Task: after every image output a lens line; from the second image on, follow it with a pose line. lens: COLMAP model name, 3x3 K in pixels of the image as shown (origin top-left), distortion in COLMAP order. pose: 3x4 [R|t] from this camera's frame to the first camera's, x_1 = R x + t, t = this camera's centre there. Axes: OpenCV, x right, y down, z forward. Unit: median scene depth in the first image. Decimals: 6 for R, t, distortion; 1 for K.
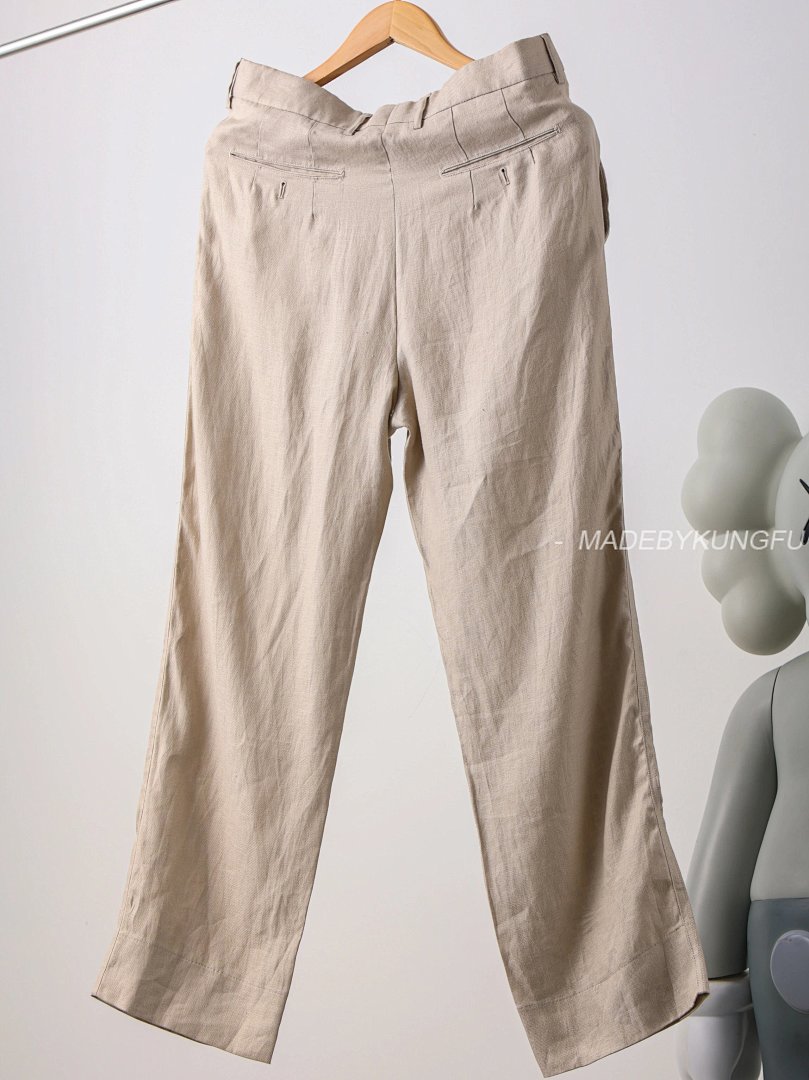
lens RADIAL K [[2912.9, 0, 395.5], [0, 2912.9, 541.3], [0, 0, 1]] dist [0.597291, 0.000000]
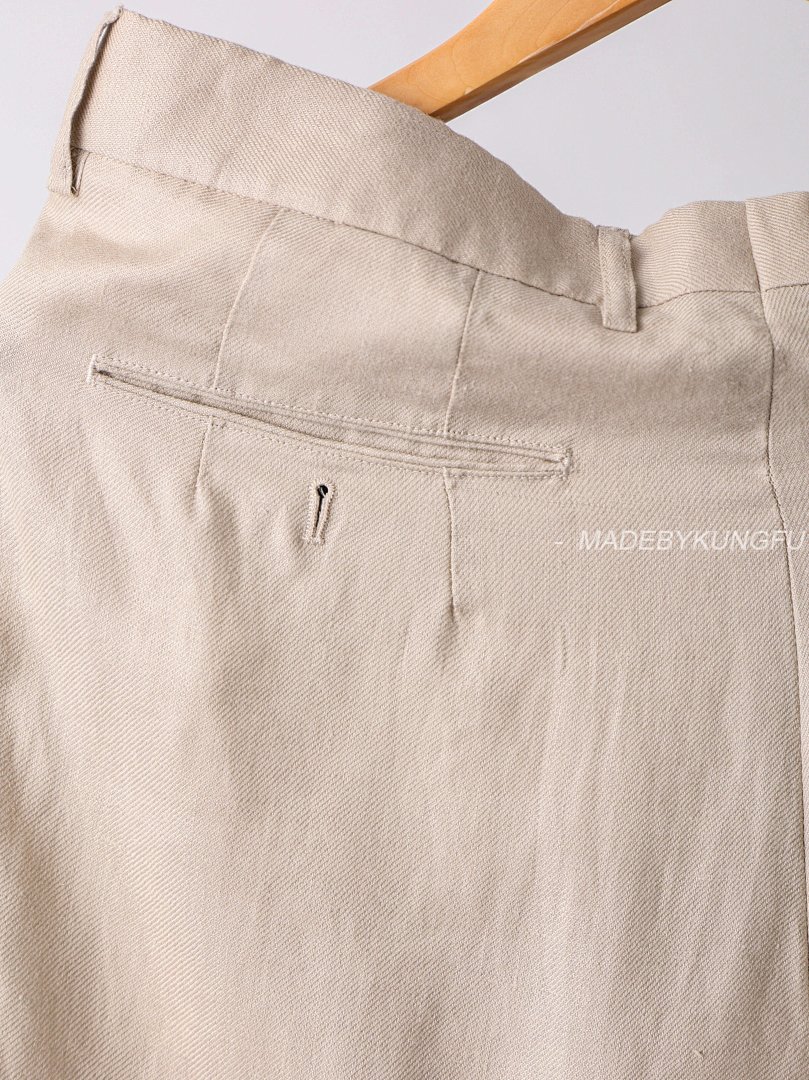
lens RADIAL K [[2550.8, 0, 400.0], [0, 2550.8, 549.9], [0, 0, 1]] dist [0.358248, 0.000000]
pose [[0.915214, -0.064581, 0.397760, -0.126051], [0.018048, 0.992653, 0.119643, -0.145333], [-0.402564, -0.102320, 0.909655, 0.792667]]
